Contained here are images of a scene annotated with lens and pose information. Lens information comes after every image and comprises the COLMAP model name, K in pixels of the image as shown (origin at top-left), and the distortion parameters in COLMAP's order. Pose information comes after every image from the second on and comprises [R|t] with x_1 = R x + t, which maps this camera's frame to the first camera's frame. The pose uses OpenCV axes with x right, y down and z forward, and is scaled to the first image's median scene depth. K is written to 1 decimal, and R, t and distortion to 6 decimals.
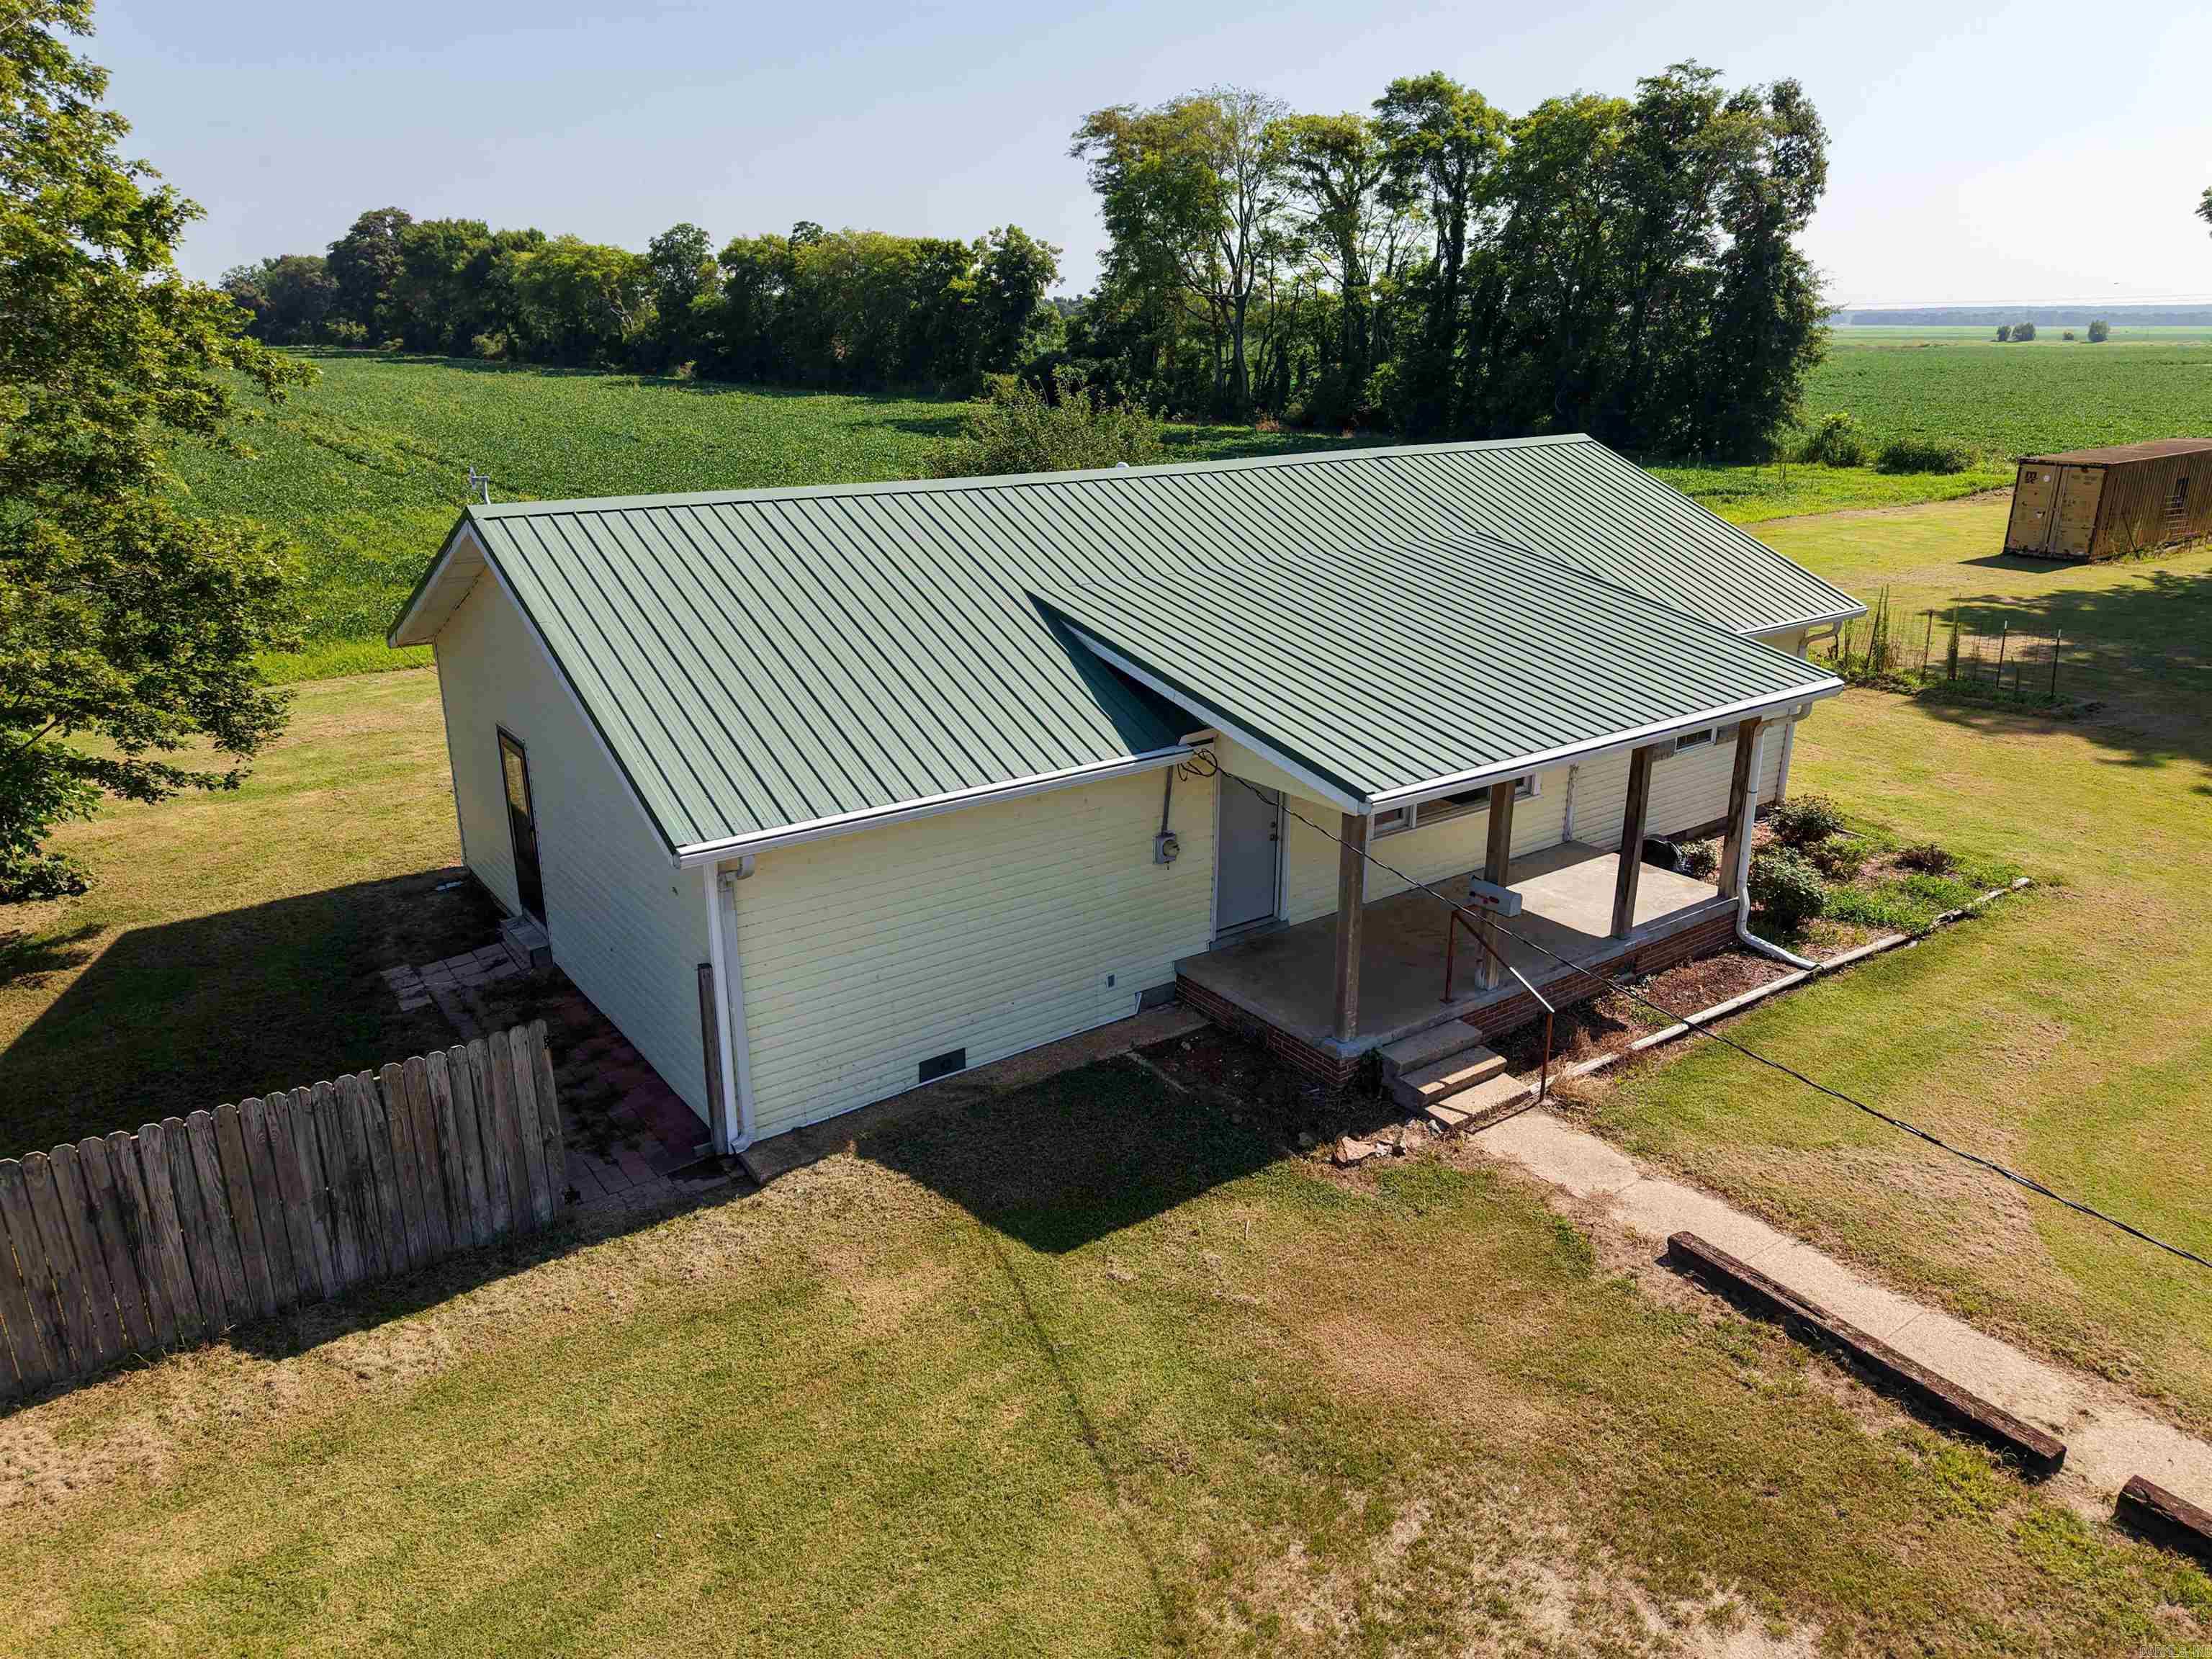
lens RADIAL K [[1484.2, 0, 1109.6], [0, 1484.2, 819.8], [0, 0, 1]] dist [0.019144, -0.023209]
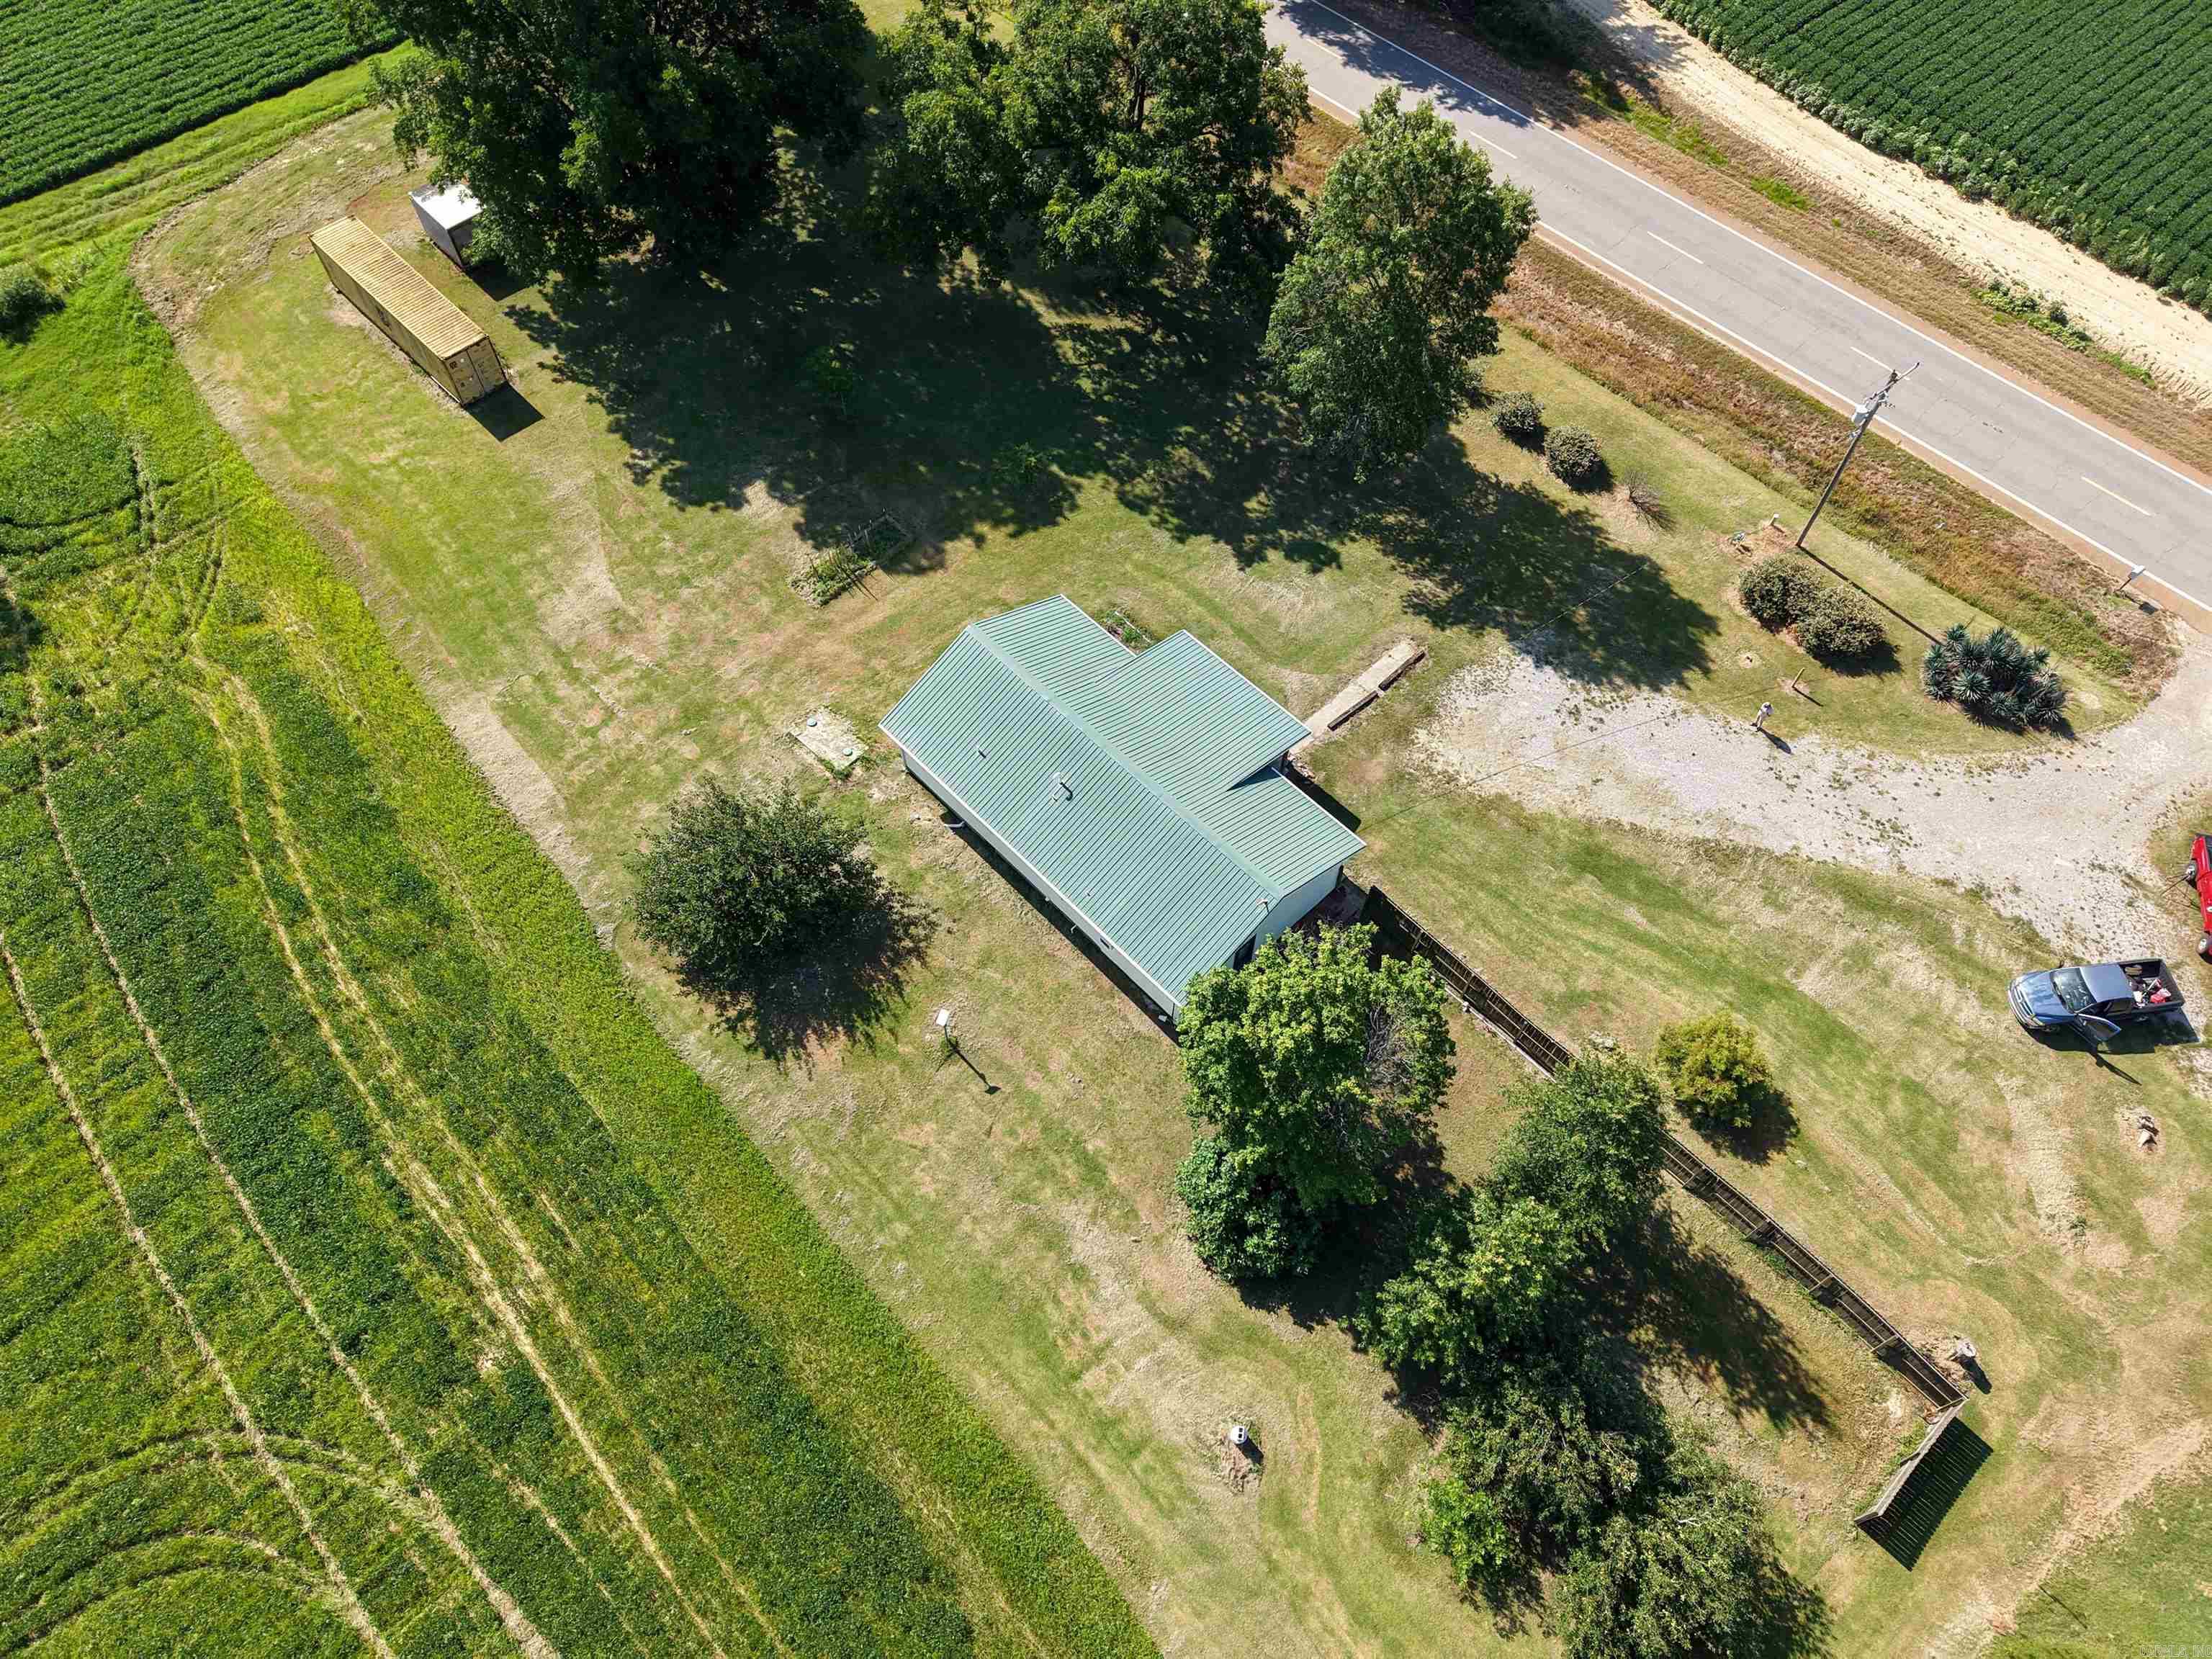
lens RADIAL K [[1484.2, 0, 1109.6], [0, 1484.2, 819.8], [0, 0, 1]] dist [0.019144, -0.023209]
pose [[-0.132254, -0.841209, 0.524286, -2.764919], [0.300966, 0.469881, 0.829838, -4.495947], [-0.944420, 0.267542, 0.191032, 0.840235]]
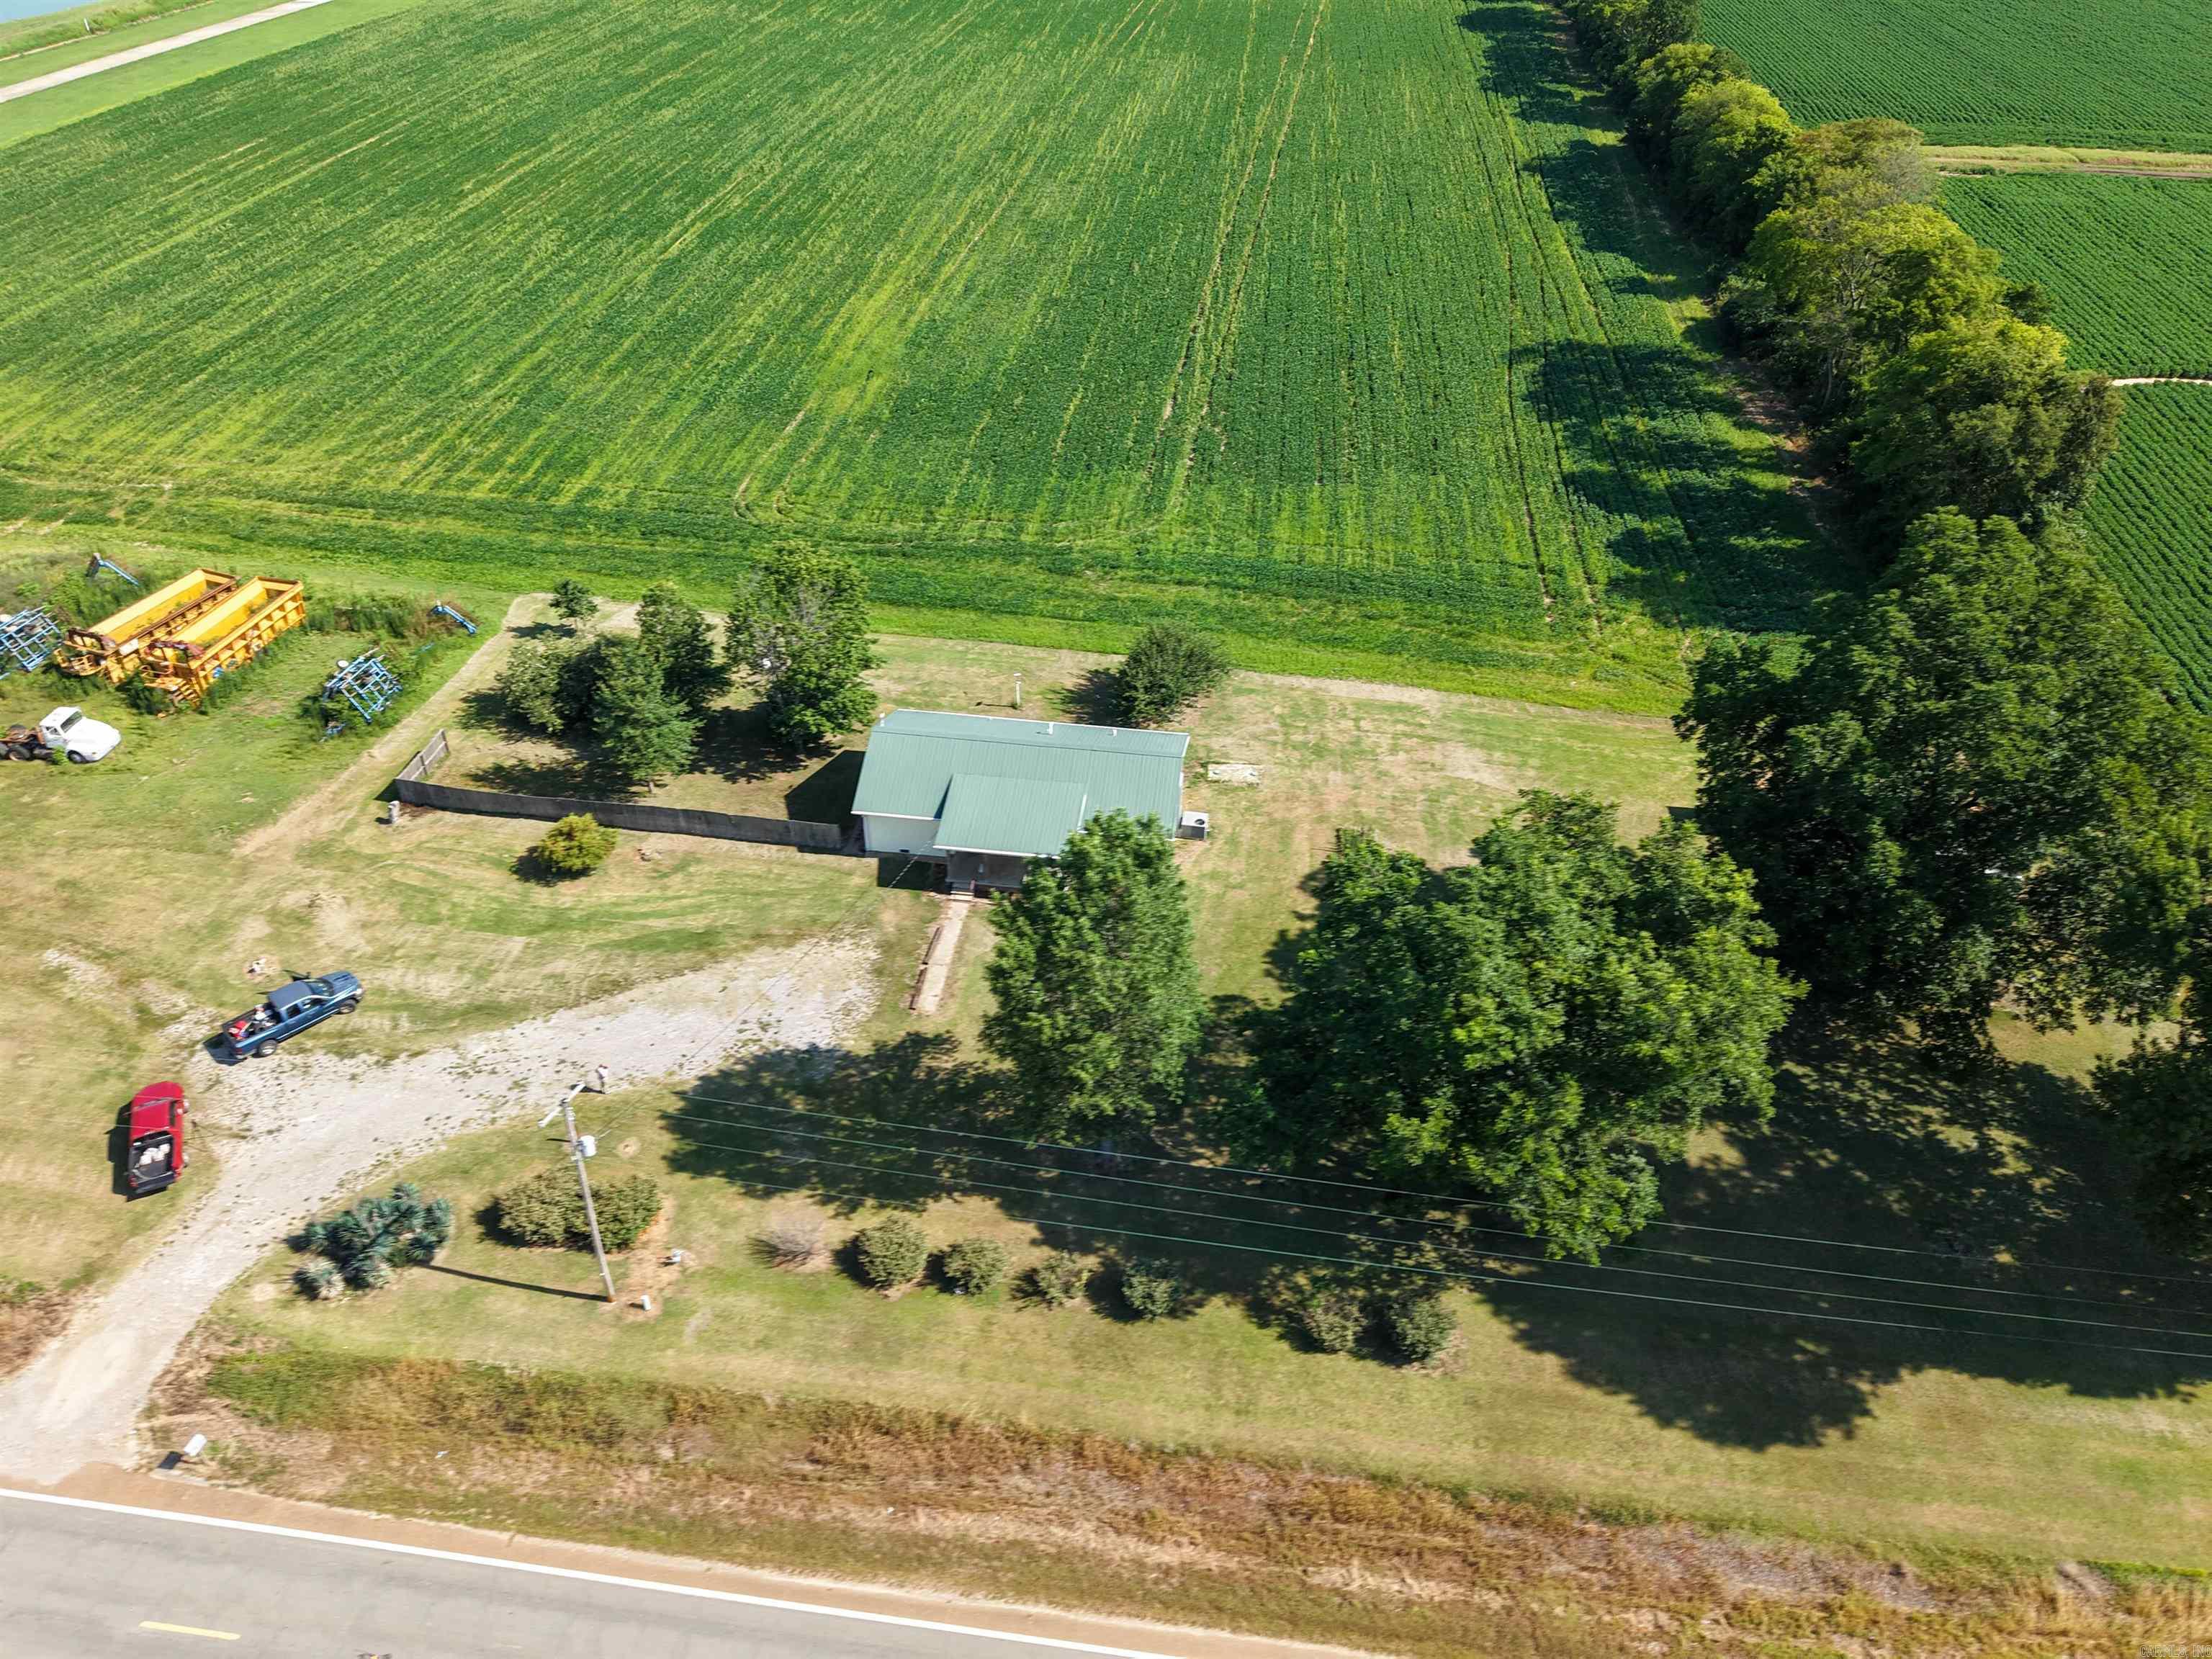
lens RADIAL K [[1470.3, 0, 1109.8], [0, 1470.3, 833.0], [0, 0, 1]] dist [0.007996, -0.005010]
pose [[0.726077, 0.433042, -0.534122, 4.391389], [-0.229725, 0.884912, 0.405162, -3.013464], [0.648103, -0.171478, 0.741996, -3.412591]]
